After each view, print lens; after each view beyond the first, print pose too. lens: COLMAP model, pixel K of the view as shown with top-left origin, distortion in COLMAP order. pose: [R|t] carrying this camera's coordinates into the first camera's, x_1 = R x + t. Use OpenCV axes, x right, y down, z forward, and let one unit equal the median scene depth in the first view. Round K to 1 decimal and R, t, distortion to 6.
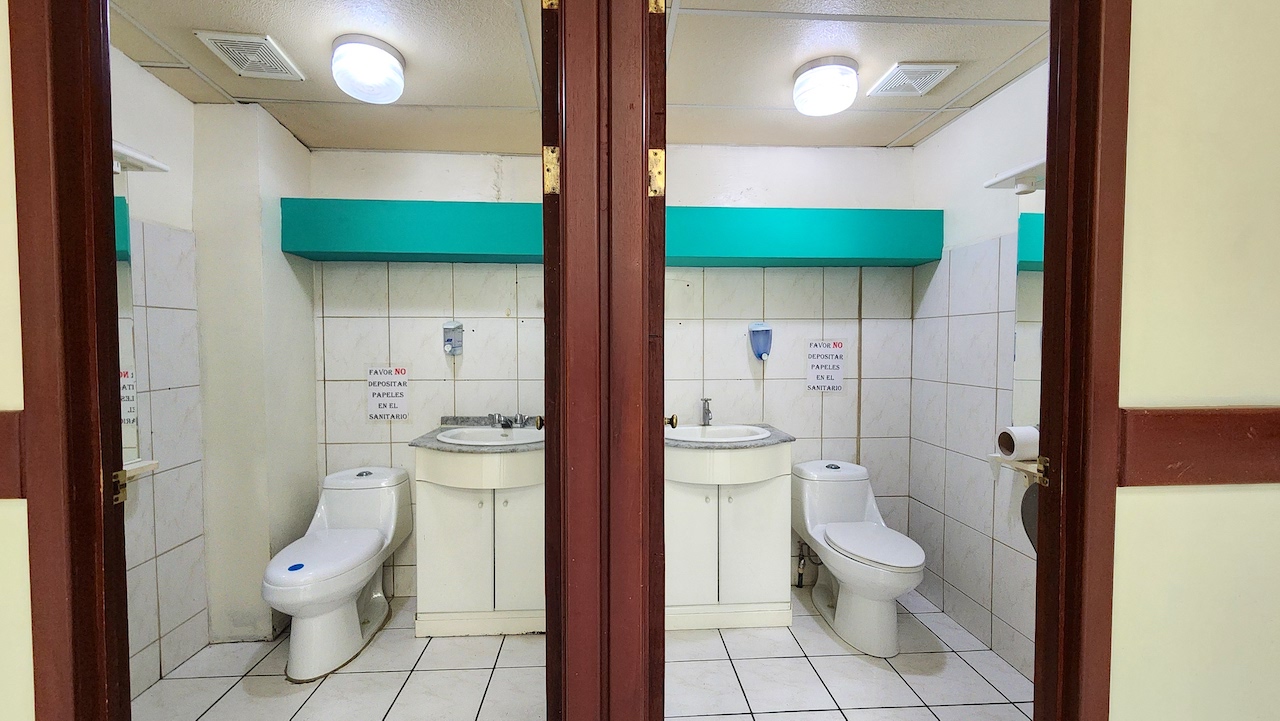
lens RADIAL K [[527.9, 0, 638.5], [0, 527.9, 363.1], [0, 0, 1]] dist [-0.001882, 0.000720]
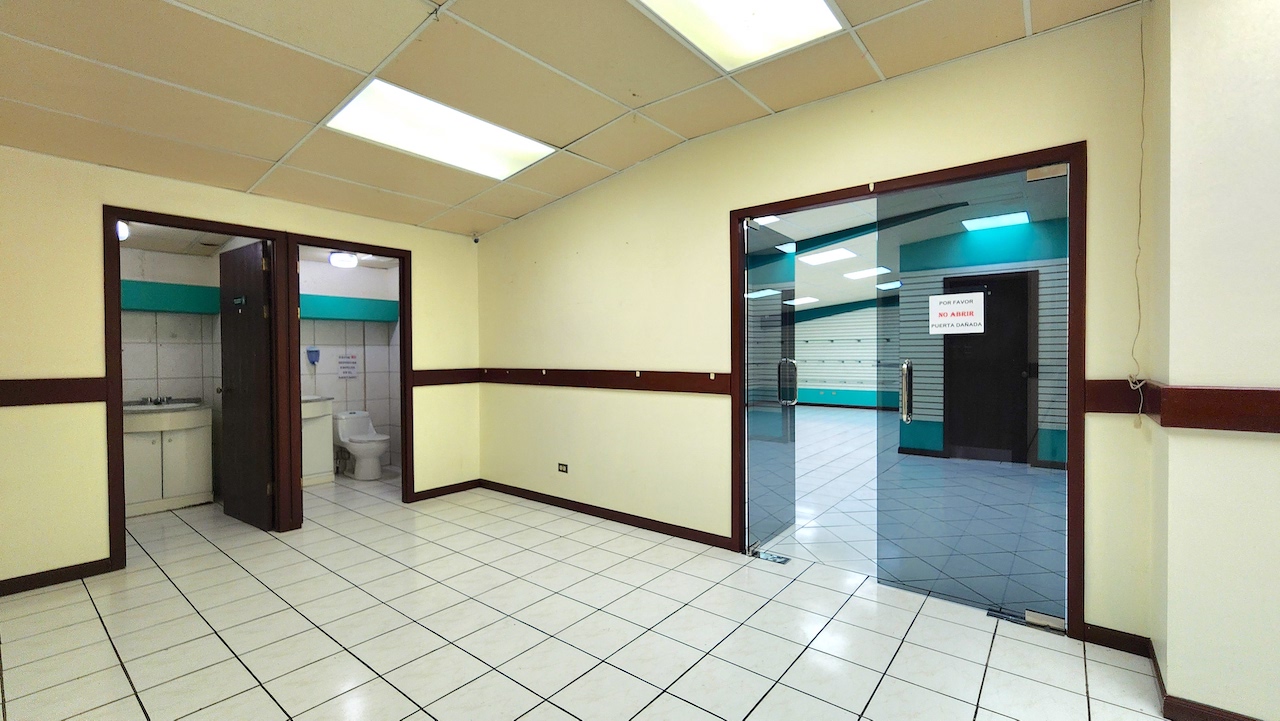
lens RADIAL K [[527.9, 0, 638.5], [0, 527.9, 363.1], [0, 0, 1]] dist [-0.001882, 0.000720]
pose [[0.671537, -0.016049, 0.740797, -0.441303], [0.033544, 0.999399, -0.008756, 0.047890], [-0.740211, 0.030729, 0.671672, -1.318167]]
